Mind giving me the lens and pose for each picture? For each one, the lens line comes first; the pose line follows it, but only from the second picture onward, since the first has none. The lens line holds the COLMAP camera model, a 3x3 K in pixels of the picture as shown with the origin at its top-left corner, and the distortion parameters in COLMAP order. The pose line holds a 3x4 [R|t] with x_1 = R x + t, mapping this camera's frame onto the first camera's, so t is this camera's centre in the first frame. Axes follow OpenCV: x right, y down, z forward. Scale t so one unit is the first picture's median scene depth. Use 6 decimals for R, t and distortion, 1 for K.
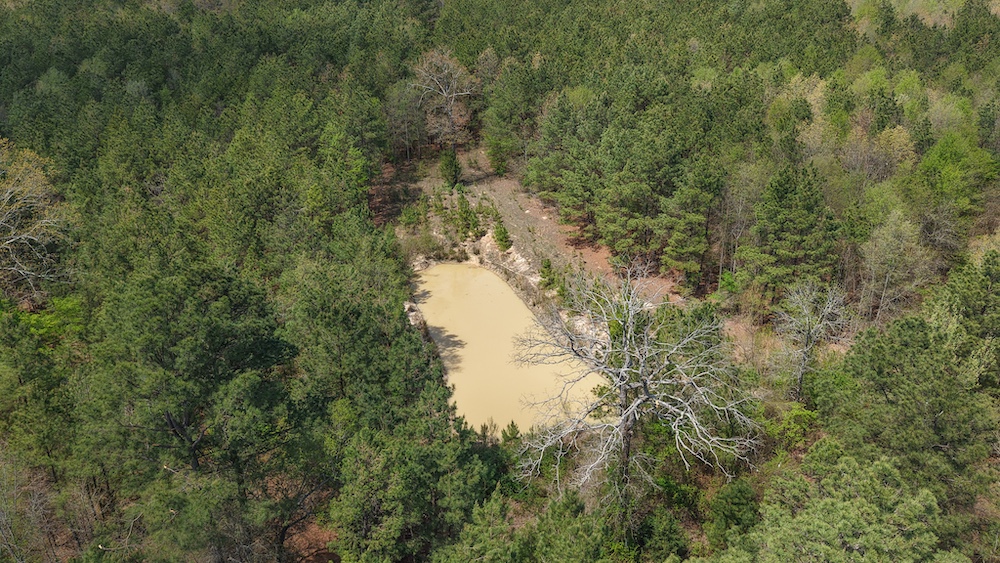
lens RADIAL K [[670.8, 0, 497.9], [0, 670.8, 286.1], [0, 0, 1]] dist [0.061546, -0.012007]
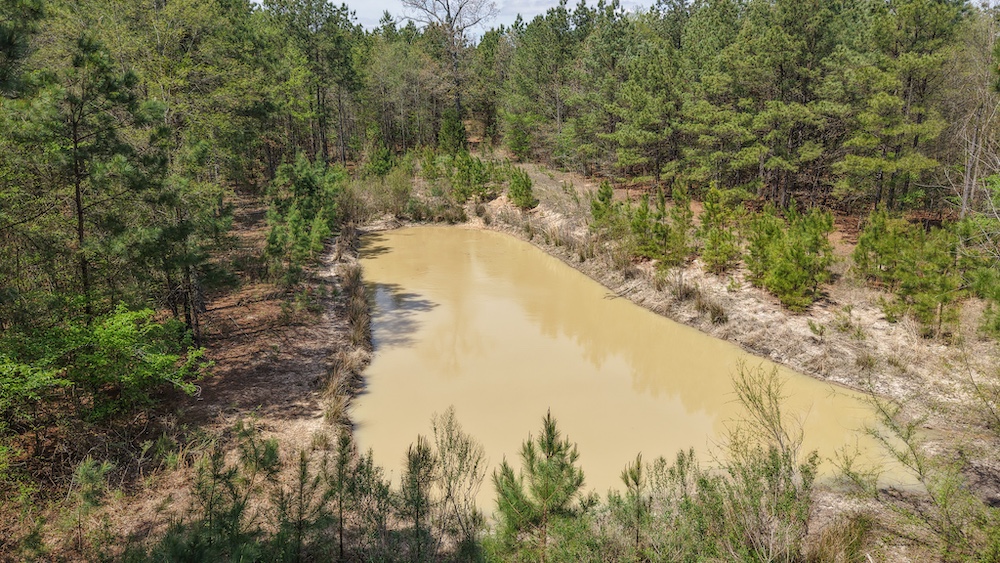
lens RADIAL K [[670.8, 0, 504.2], [0, 670.8, 275.3], [0, 0, 1]] dist [0.061546, -0.012007]
pose [[0.999592, 0.008717, -0.027209, 0.008010], [-0.012566, 0.989404, -0.144643, 0.111918], [0.025660, 0.144926, 0.989110, 0.476569]]
